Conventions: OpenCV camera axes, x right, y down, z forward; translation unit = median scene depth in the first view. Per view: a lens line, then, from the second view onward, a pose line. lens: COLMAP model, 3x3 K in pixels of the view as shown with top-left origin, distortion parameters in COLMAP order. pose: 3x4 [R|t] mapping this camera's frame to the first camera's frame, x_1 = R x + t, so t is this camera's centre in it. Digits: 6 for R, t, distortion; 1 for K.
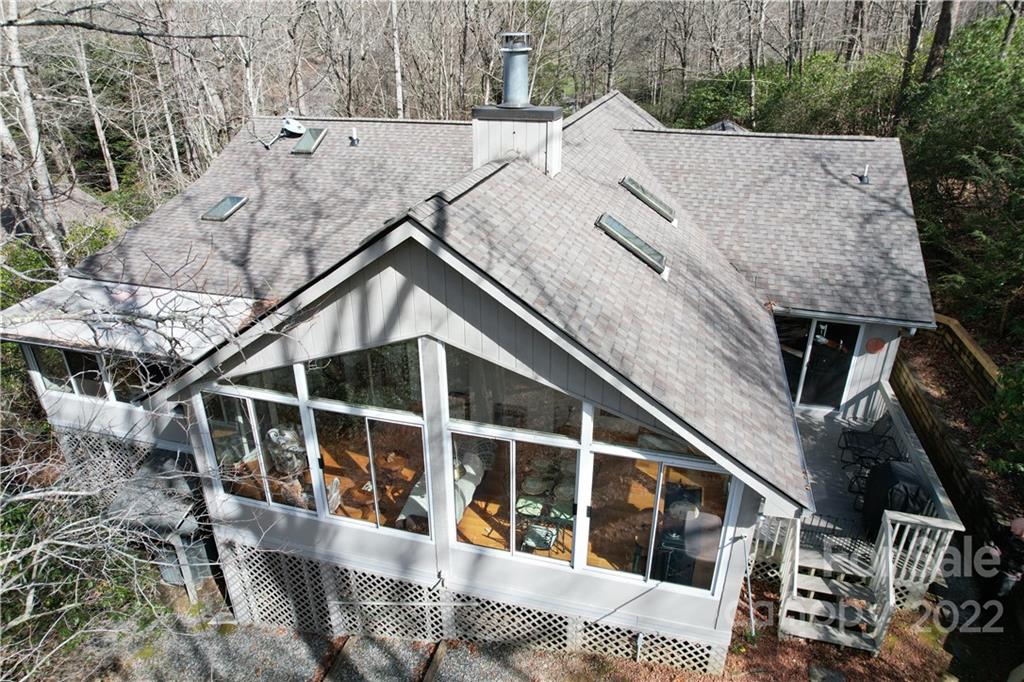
lens RADIAL K [[646.5, 0, 512.2], [0, 646.5, 341.1], [0, 0, 1]] dist [-0.020638, 0.005919]
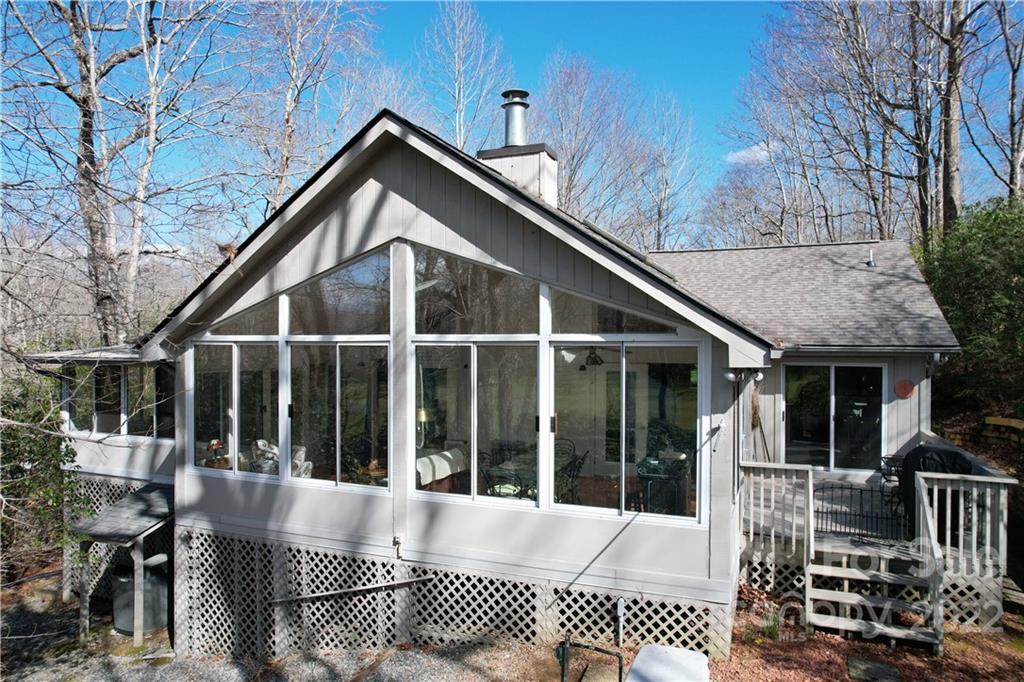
lens RADIAL K [[646.5, 0, 511.2], [0, 646.5, 340.5], [0, 0, 1]] dist [-0.020638, 0.005919]
pose [[0.993360, 0.002051, -0.115030, 0.149920], [-0.050667, 0.905464, -0.421389, 0.493543], [0.103291, 0.424419, 0.899555, 0.112809]]
